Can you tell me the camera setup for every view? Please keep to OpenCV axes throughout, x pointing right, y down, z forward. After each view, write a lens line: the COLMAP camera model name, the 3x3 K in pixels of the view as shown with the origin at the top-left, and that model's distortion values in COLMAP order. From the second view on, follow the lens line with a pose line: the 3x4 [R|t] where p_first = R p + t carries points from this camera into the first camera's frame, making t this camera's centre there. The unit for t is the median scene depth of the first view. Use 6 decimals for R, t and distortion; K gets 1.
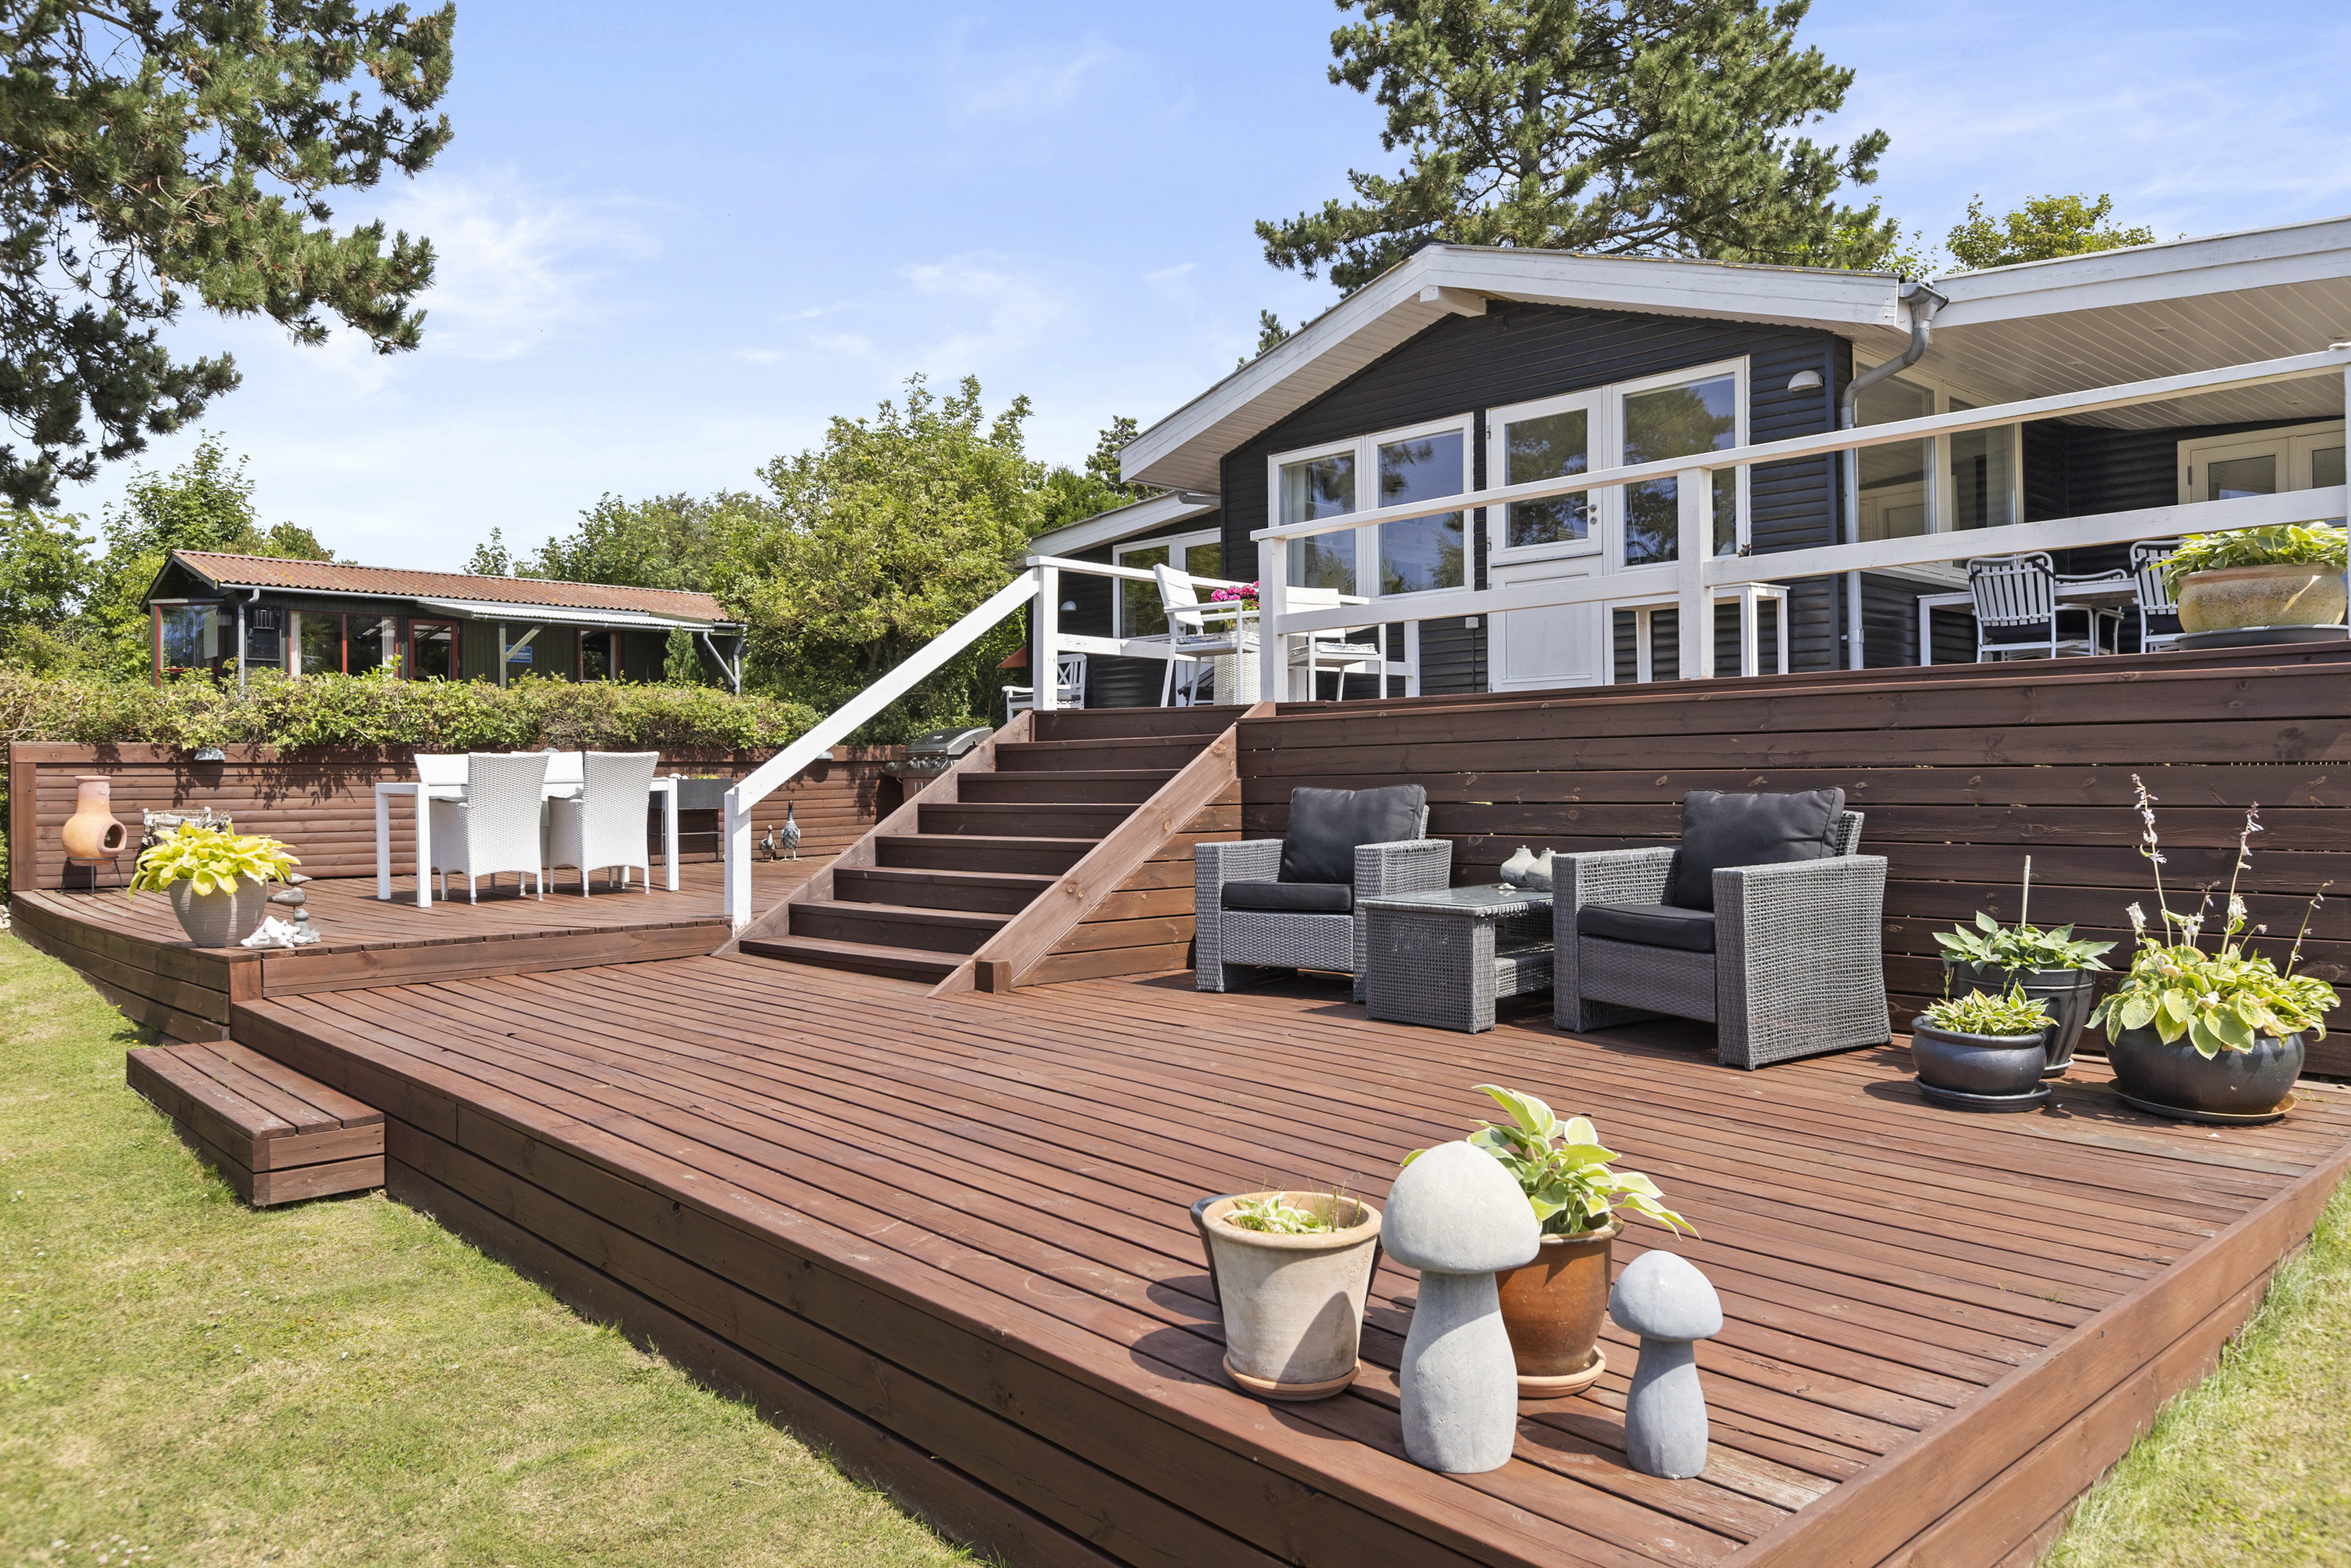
lens RADIAL K [[1631.8, 0, 1181.9], [0, 1631.8, 784.2], [0, 0, 1]] dist [-0.001073, -0.007319]
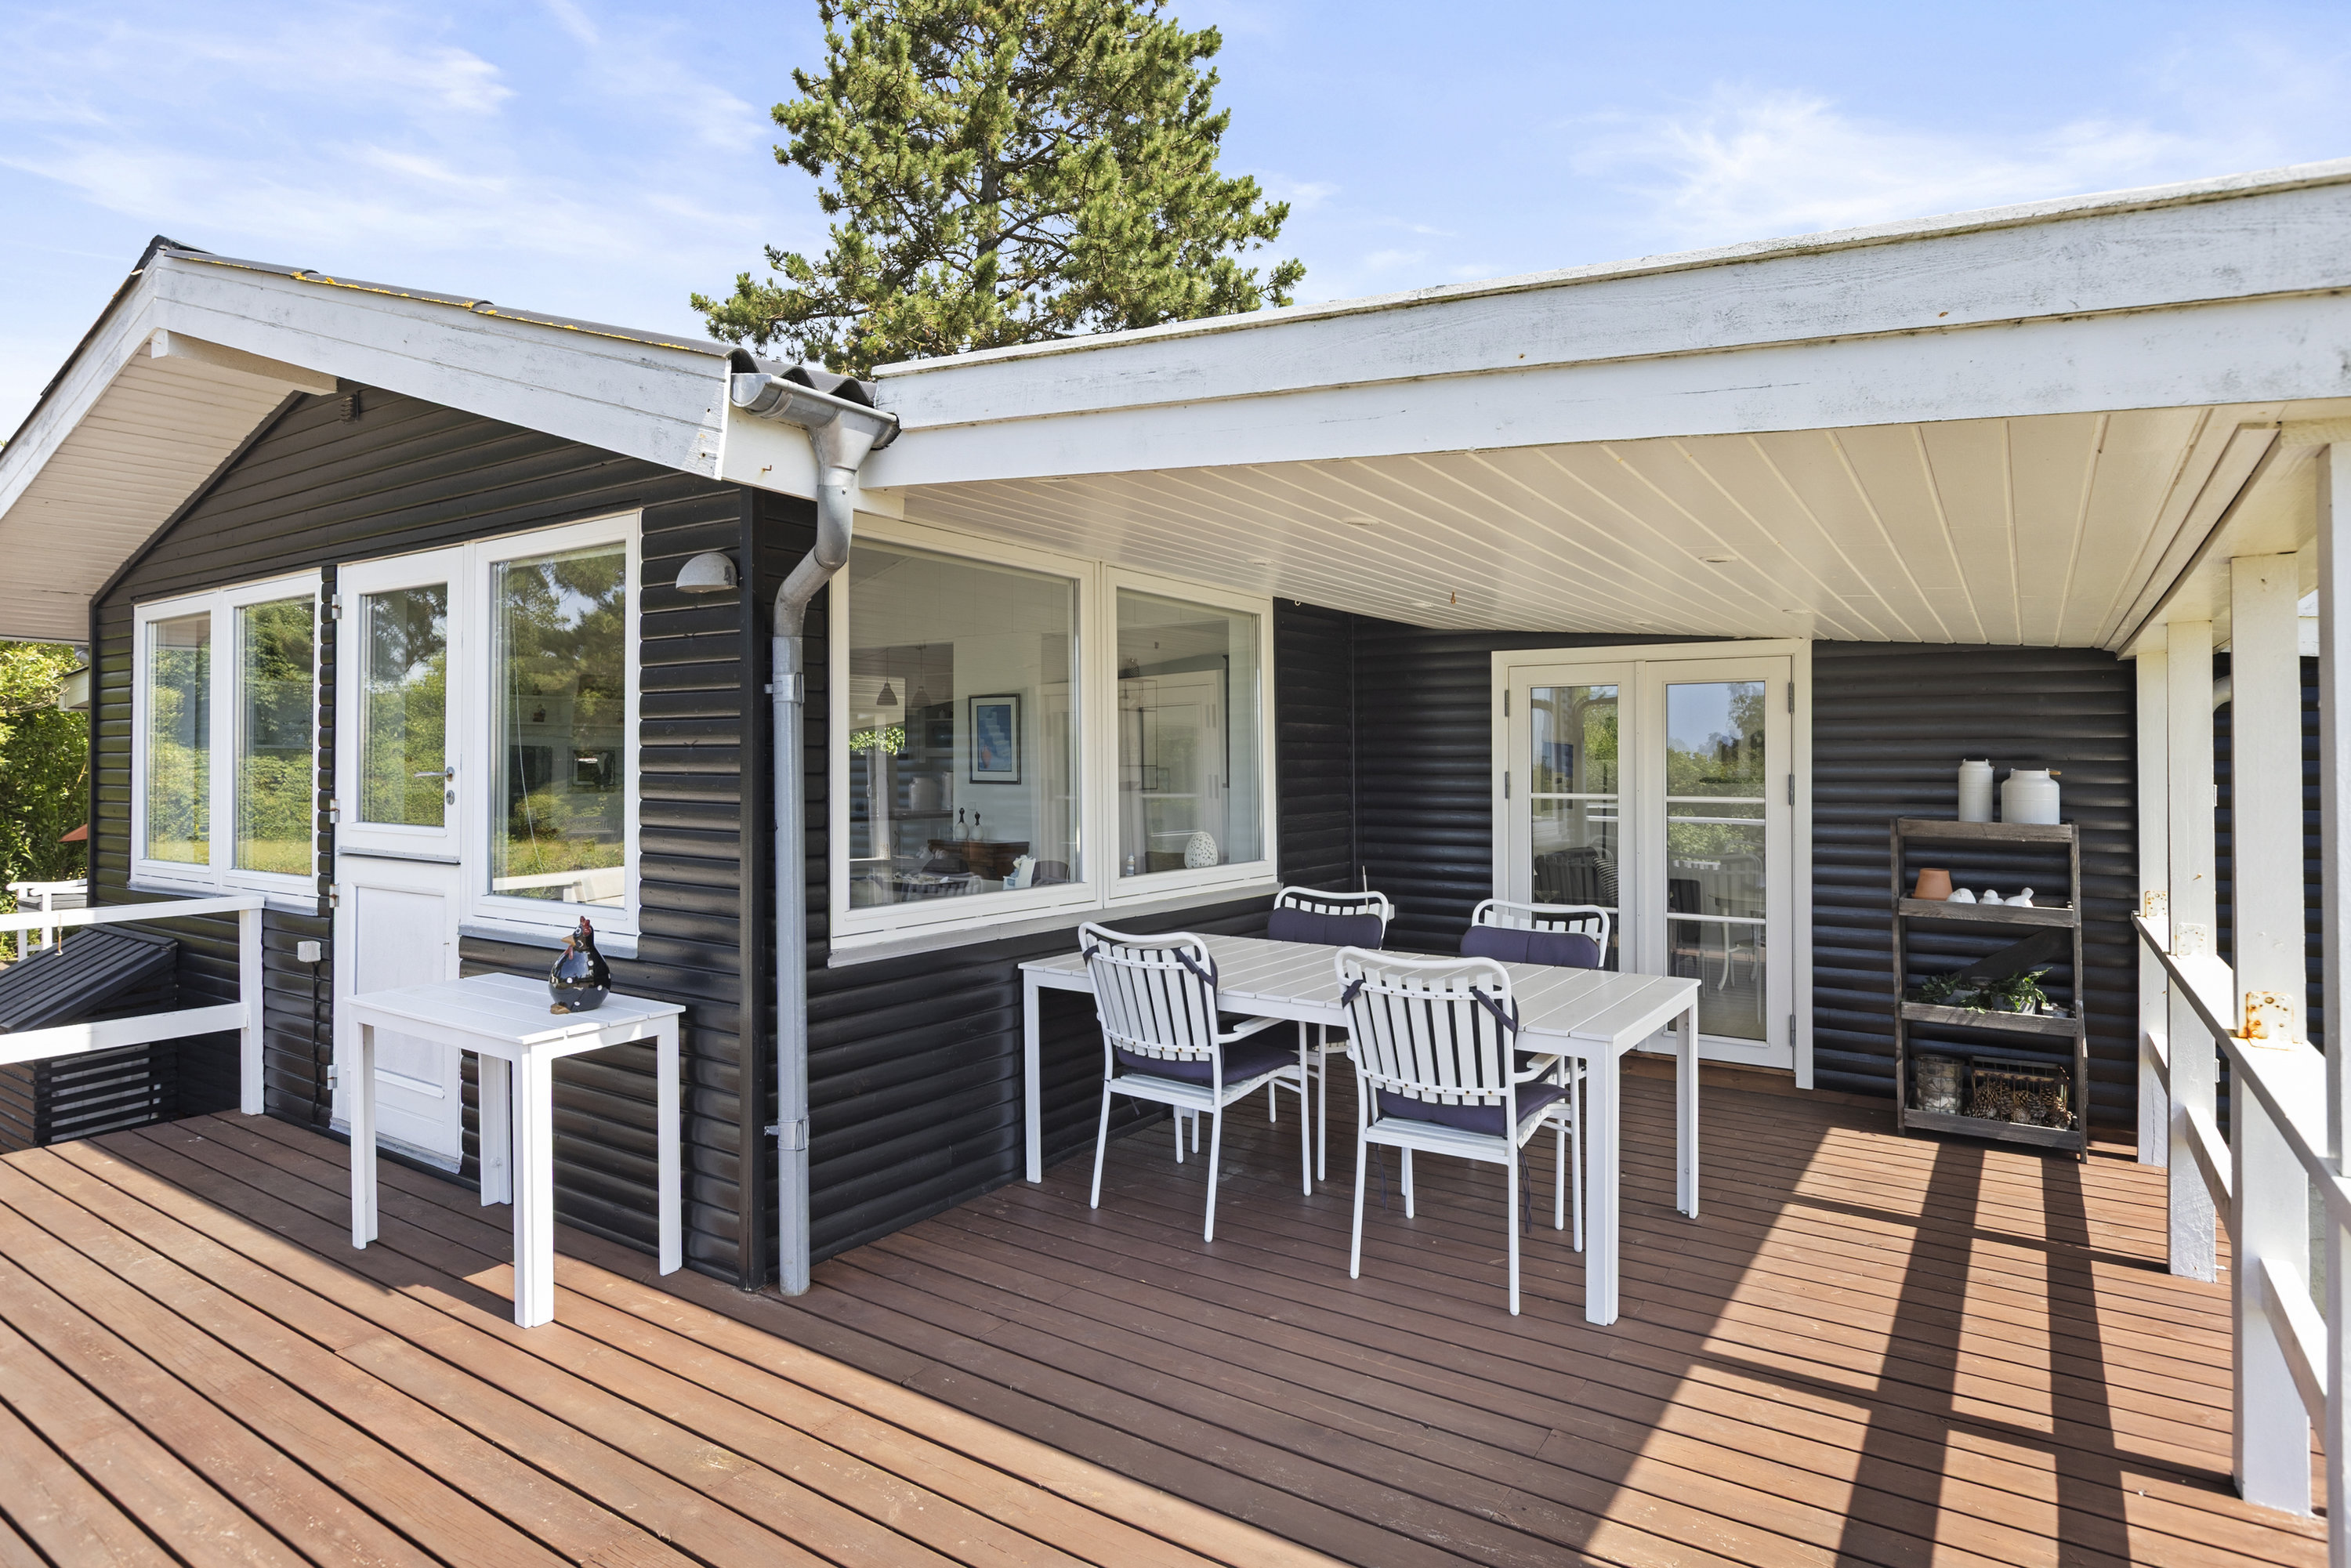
lens RADIAL K [[1276.6, 0, 1168.5], [0, 1276.6, 772.8], [0, 0, 1]] dist [0.008214, -0.000272]
pose [[0.971802, 0.004410, 0.235757, 0.162824], [-0.003958, 0.999989, -0.002391, -0.073016], [-0.235765, 0.001390, 0.971809, 0.234952]]
